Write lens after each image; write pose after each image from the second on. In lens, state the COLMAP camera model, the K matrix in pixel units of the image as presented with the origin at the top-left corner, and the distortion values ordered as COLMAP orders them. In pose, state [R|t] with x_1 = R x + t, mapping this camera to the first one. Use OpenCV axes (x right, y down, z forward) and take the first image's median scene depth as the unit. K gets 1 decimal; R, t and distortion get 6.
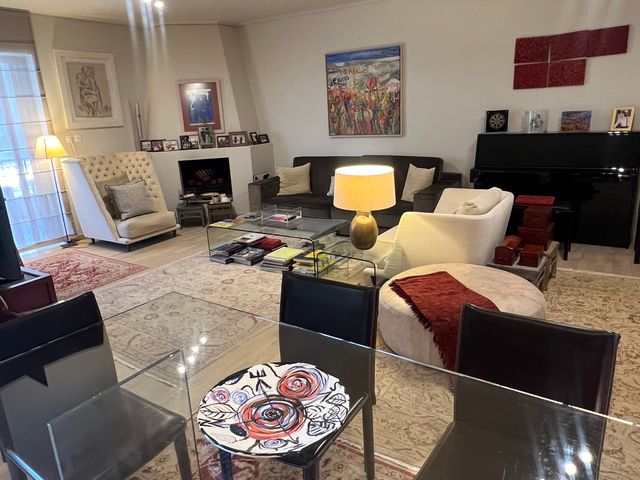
lens RADIAL K [[459.2, 0, 317.6], [0, 459.2, 241.7], [0, 0, 1]] dist [0.002372, 0.004425]
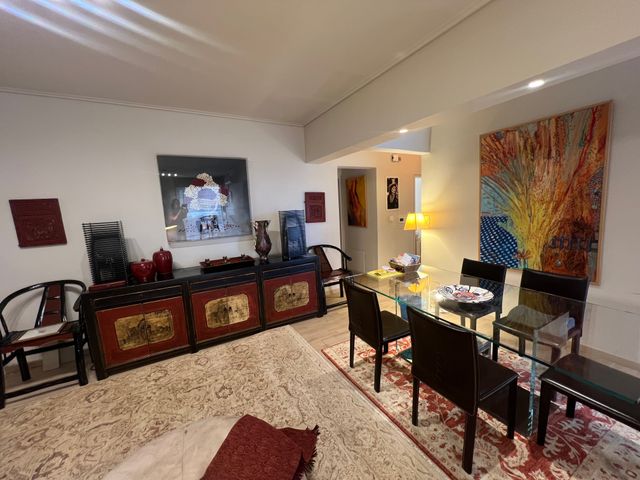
lens RADIAL K [[253.8, 0, 325.4], [0, 253.8, 239.8], [0, 0, 1]] dist [-0.009041, 0.000259]
pose [[-0.882423, 0.030624, 0.469459, -0.016224], [0.222929, 0.905953, 0.359934, -0.167652], [-0.414285, 0.422270, -0.806260, 0.558922]]
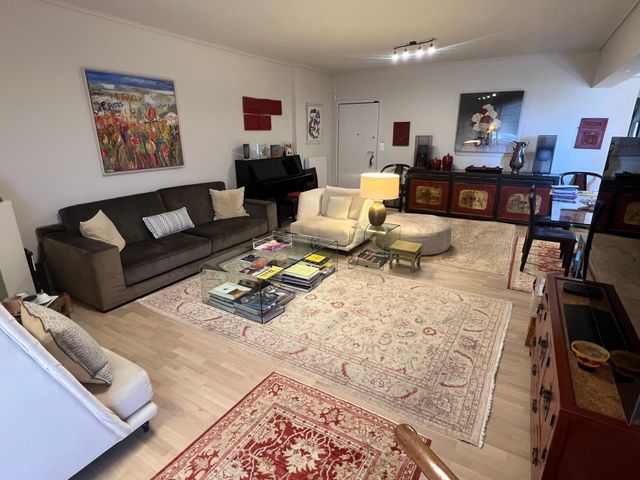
lens RADIAL K [[343.9, 0, 317.4], [0, 343.9, 241.7], [0, 0, 1]] dist [0.002970, 0.002955]
pose [[-0.029730, -0.251248, 0.967466, -0.688412], [0.291194, 0.923734, 0.248839, -0.186855], [-0.956202, 0.289118, 0.045700, 0.752505]]
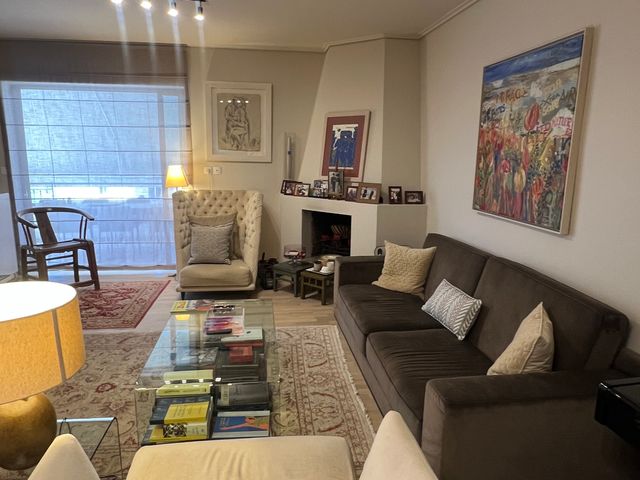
lens RADIAL K [[459.2, 0, 315.7], [0, 459.2, 242.6], [0, 0, 1]] dist [0.002372, 0.004425]
pose [[0.641276, 0.211945, -0.737458, 0.377516], [-0.263973, 0.963368, 0.047327, -0.191391], [0.720474, 0.164320, 0.673733, 0.560240]]
